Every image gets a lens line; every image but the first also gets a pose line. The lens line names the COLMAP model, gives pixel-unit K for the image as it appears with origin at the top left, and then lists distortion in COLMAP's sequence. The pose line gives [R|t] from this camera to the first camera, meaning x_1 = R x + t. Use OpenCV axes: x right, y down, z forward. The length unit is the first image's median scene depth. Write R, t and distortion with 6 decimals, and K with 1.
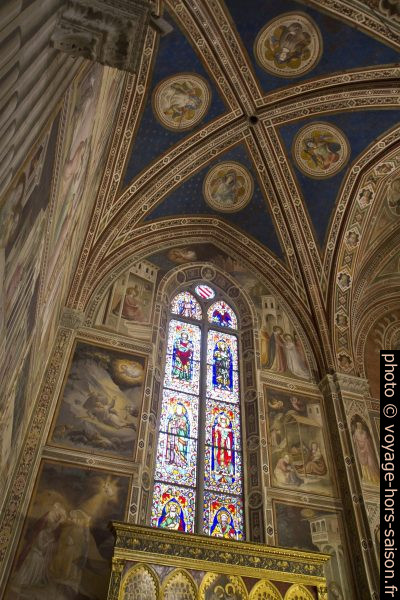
lens RADIAL K [[479.1, 0, 200.0], [0, 479.1, 300.0], [0, 0, 1]] dist [-0.013727, 0.005684]
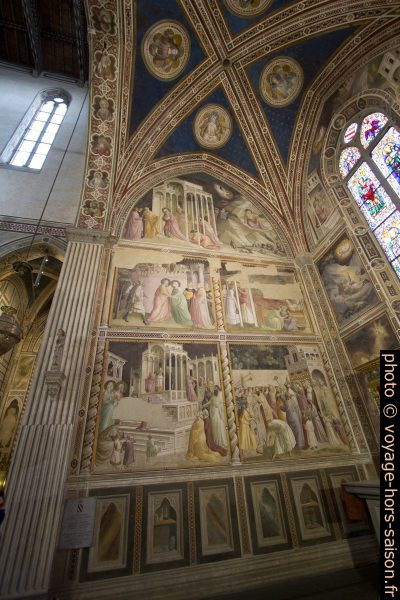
lens RADIAL K [[276.1, 0, 199.7], [0, 276.1, 291.7], [0, 0, 1]] dist [0.000522, -0.000228]
pose [[-0.084088, -0.573040, -0.815202, 0.465921], [0.750490, 0.501758, -0.430120, 0.240367], [0.655510, -0.647969, 0.387869, 0.348244]]
